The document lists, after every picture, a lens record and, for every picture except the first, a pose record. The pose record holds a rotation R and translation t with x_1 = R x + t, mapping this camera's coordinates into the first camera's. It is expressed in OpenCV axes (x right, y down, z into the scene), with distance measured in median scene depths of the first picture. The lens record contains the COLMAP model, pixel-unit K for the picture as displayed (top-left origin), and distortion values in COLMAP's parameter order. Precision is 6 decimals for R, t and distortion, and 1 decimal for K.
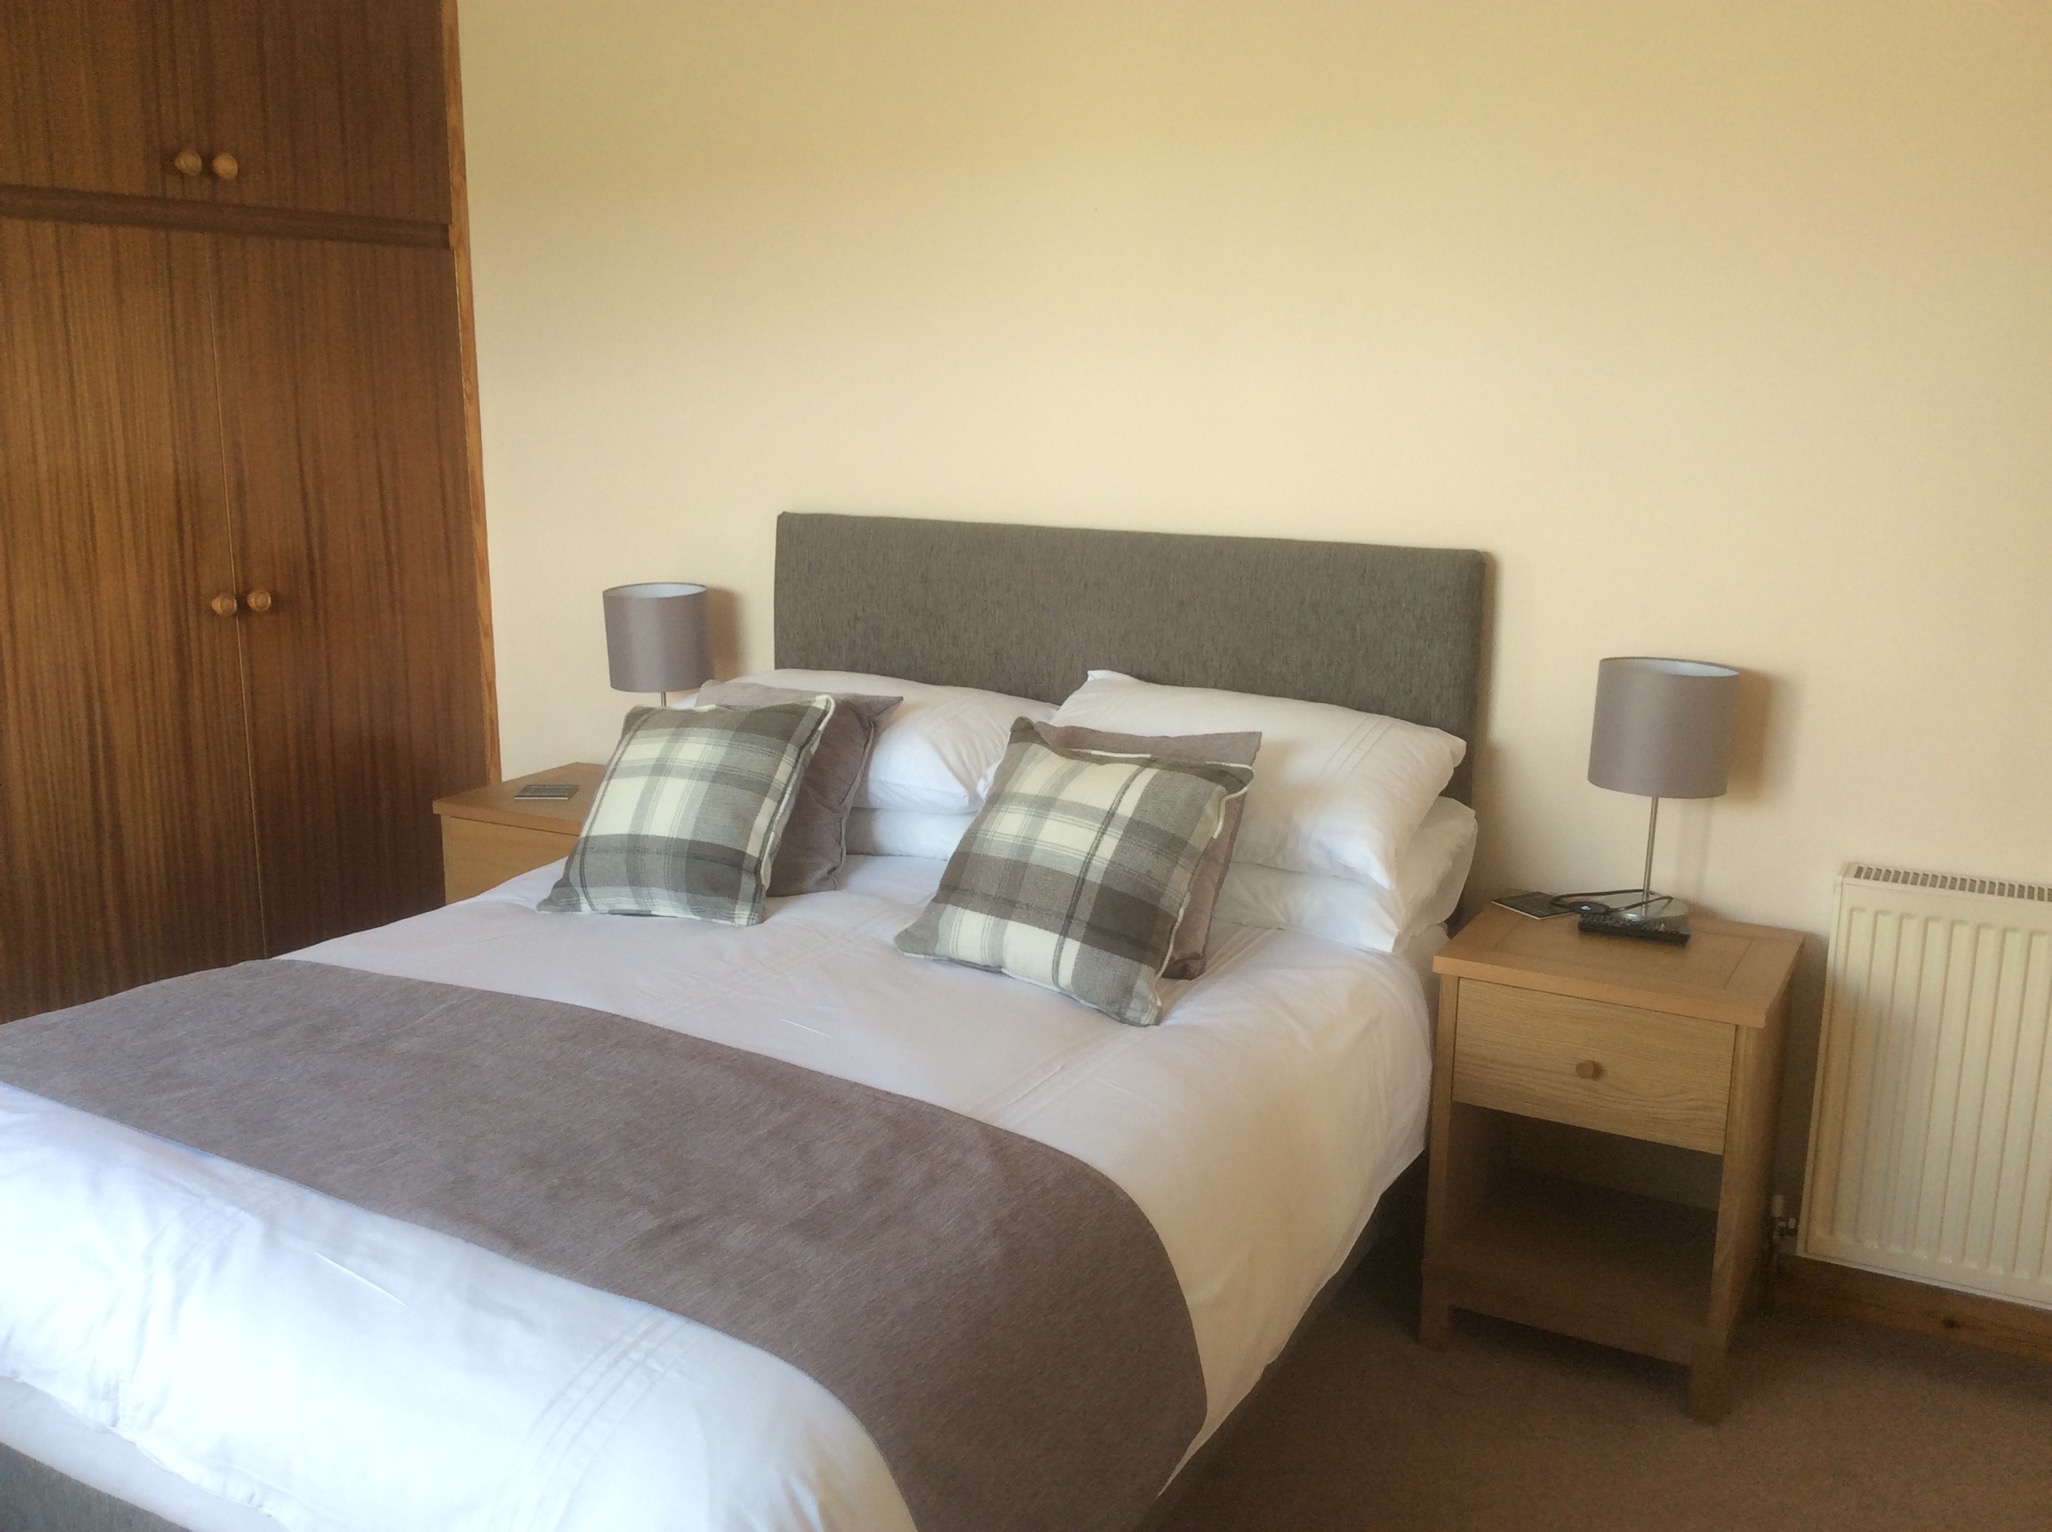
lens RADIAL K [[1861.0, 0, 1026.0], [0, 1861.0, 766.0], [0, 0, 1]] dist [0.153713, -0.336570]
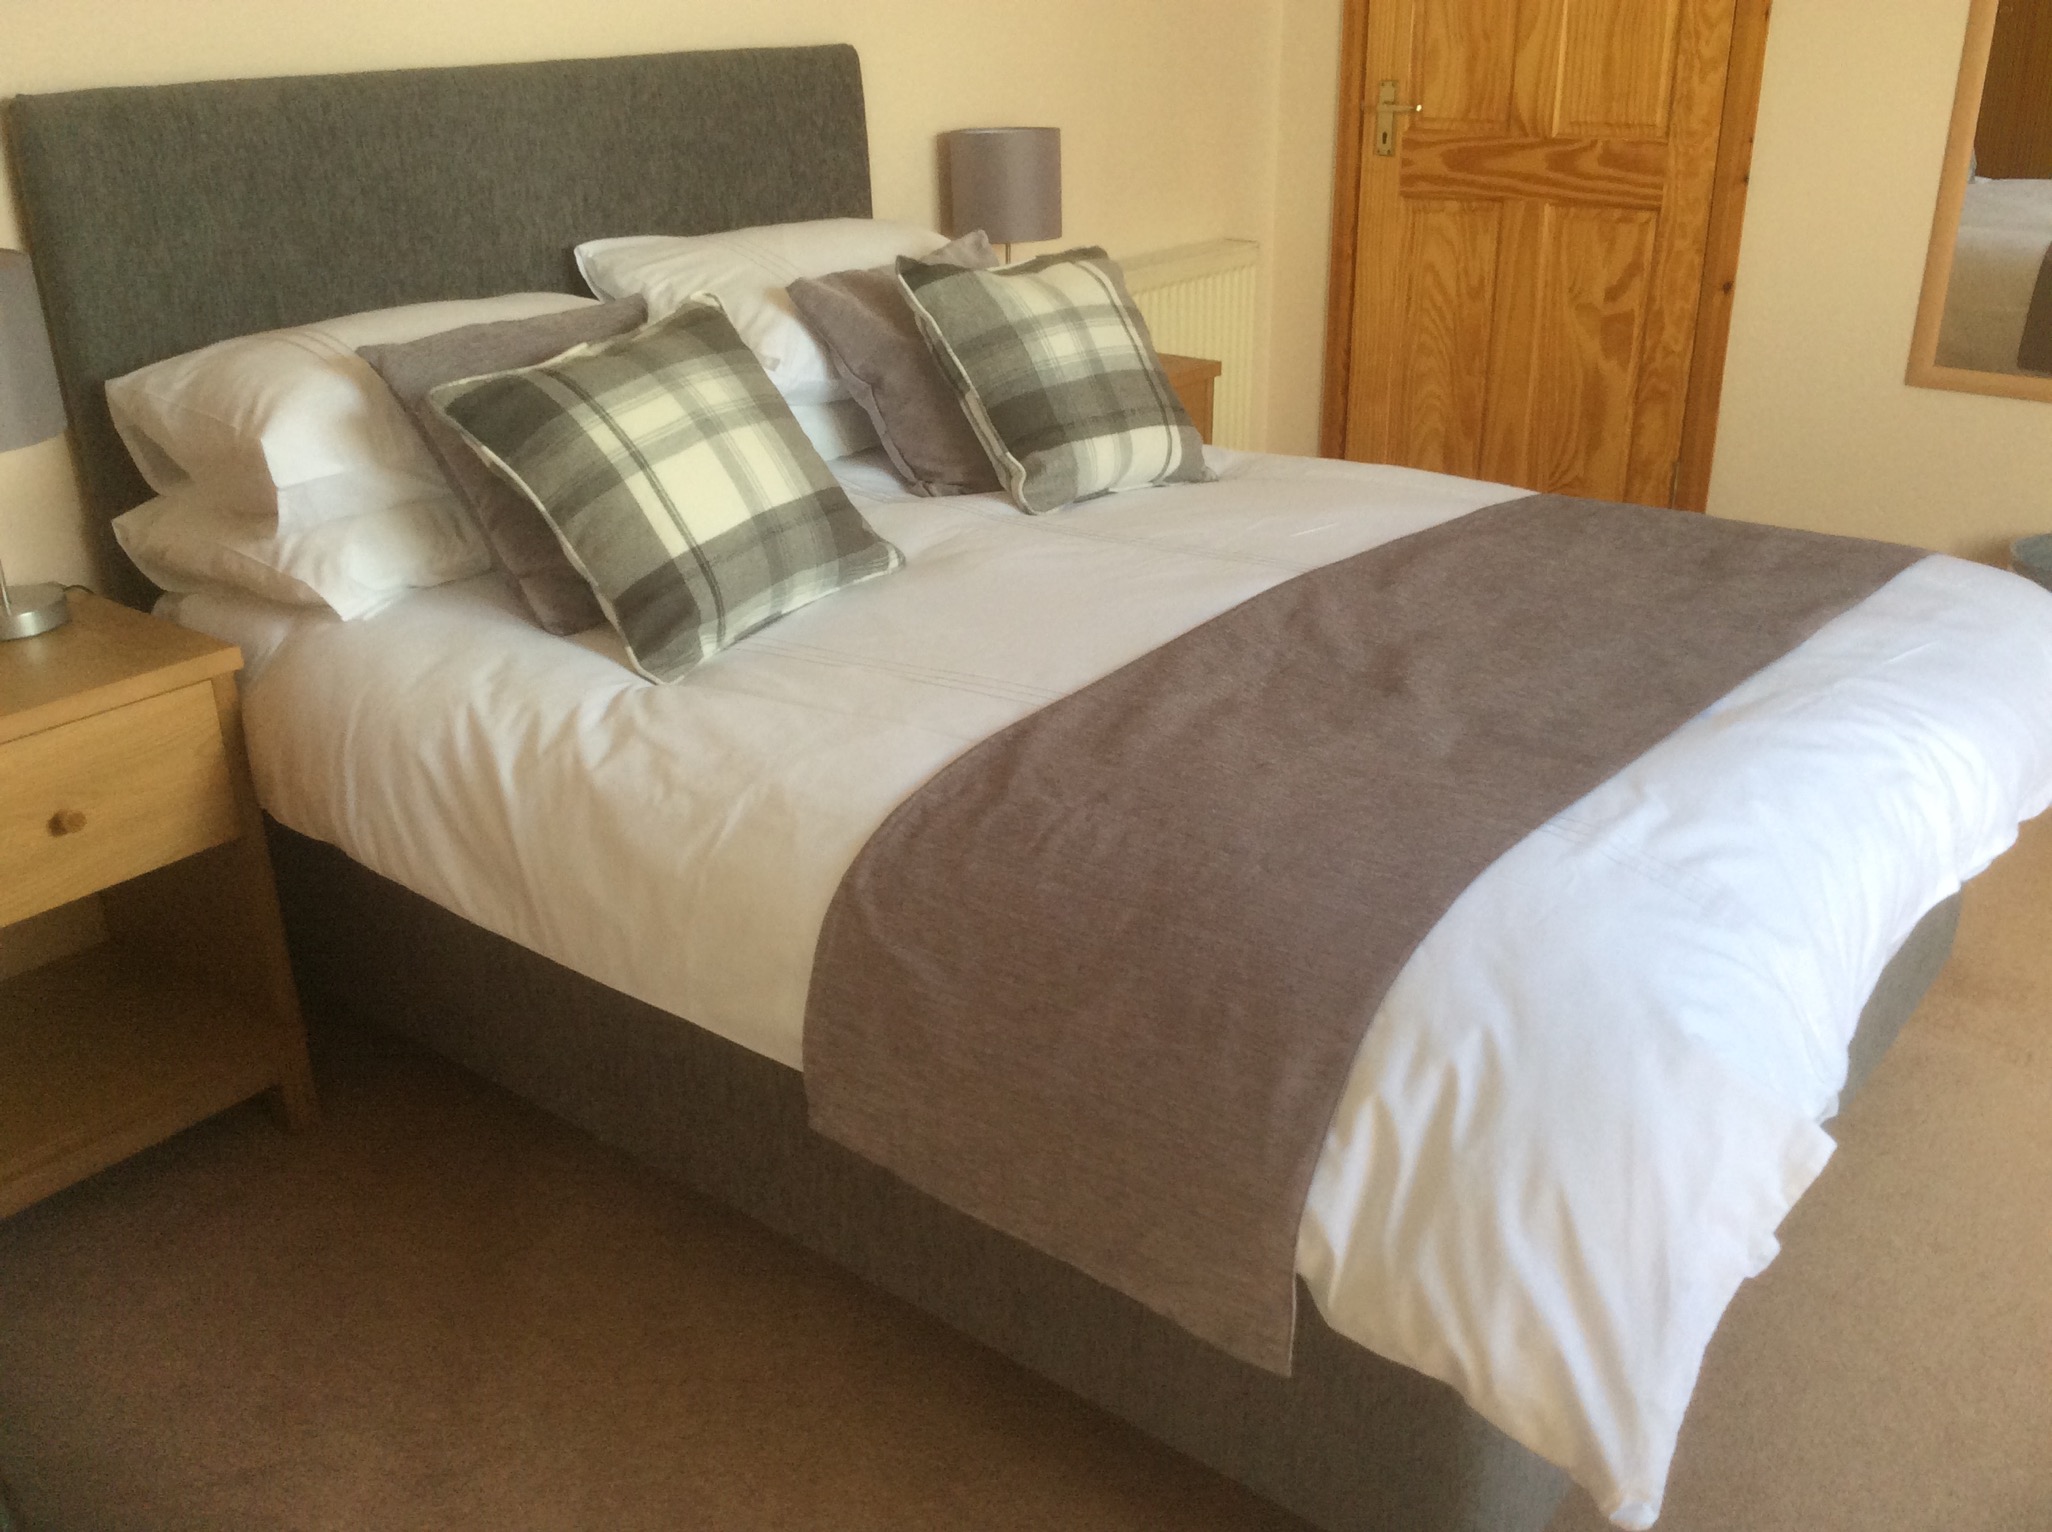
lens RADIAL K [[1861.0, 0, 1026.0], [0, 1861.0, 766.0], [0, 0, 1]] dist [0.153713, -0.336570]
pose [[0.169742, -0.392393, 0.903999, -0.964829], [0.228199, 0.908029, 0.351294, -0.114450], [-0.958704, 0.146662, 0.243675, 0.816502]]
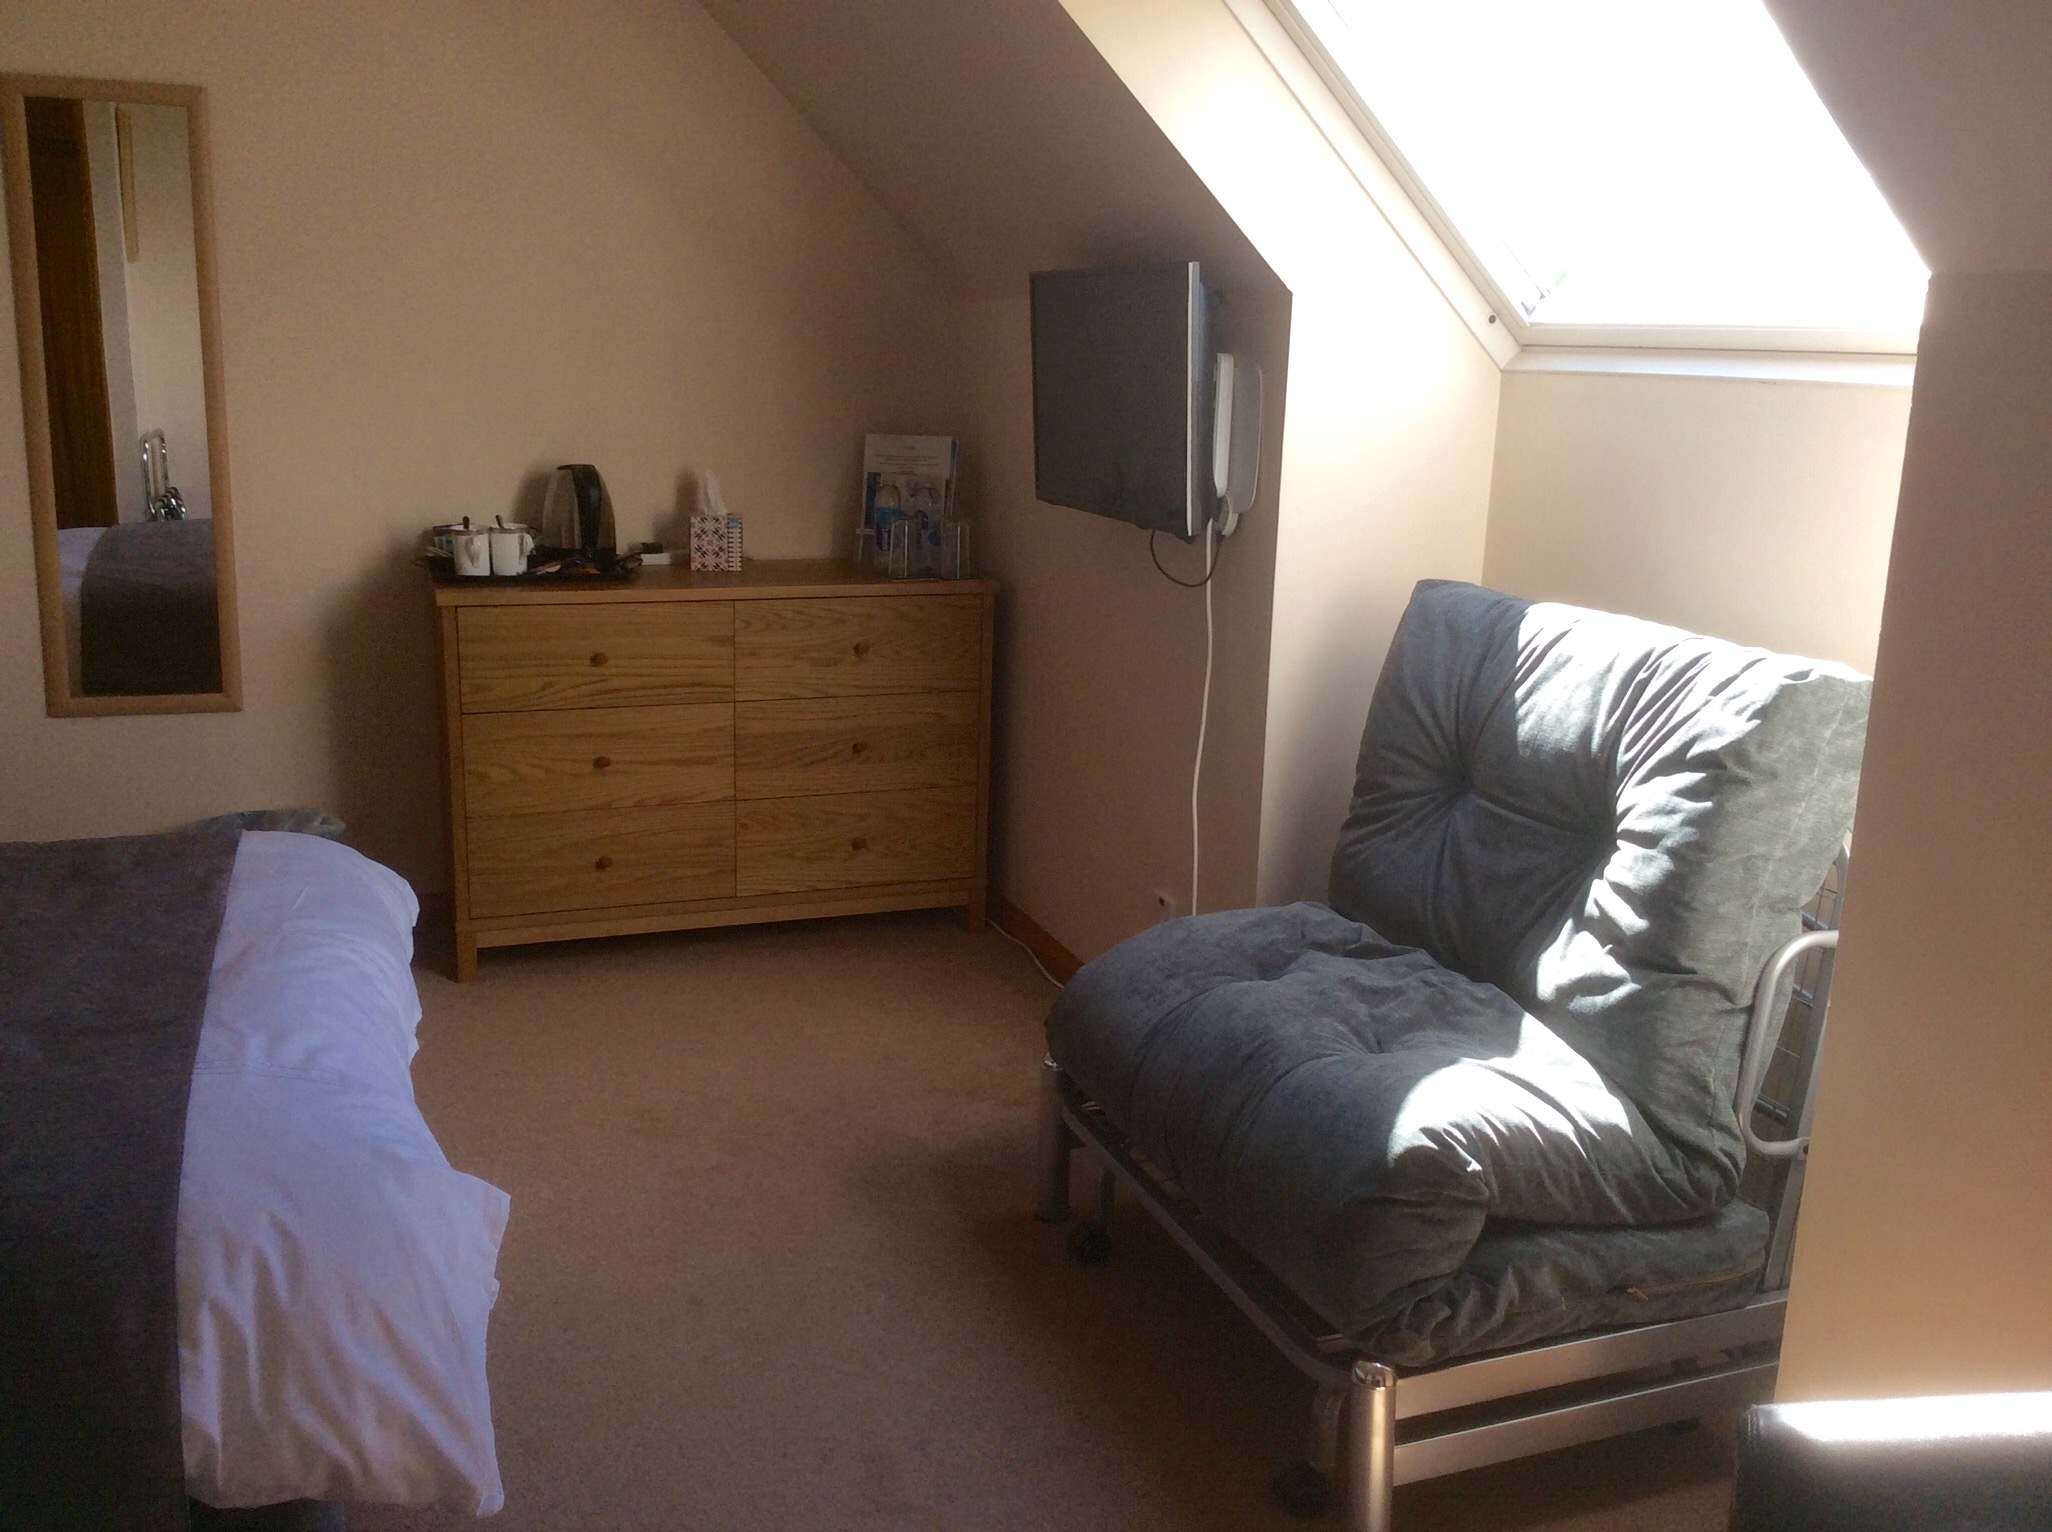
lens RADIAL K [[1861.0, 0, 1026.0], [0, 1861.0, 766.0], [0, 0, 1]] dist [0.153713, -0.336570]
pose [[-0.752833, -0.170217, 0.635821, -1.118147], [0.113465, 0.917961, 0.380096, -0.217432], [-0.648358, 0.358293, -0.671758, 1.095828]]
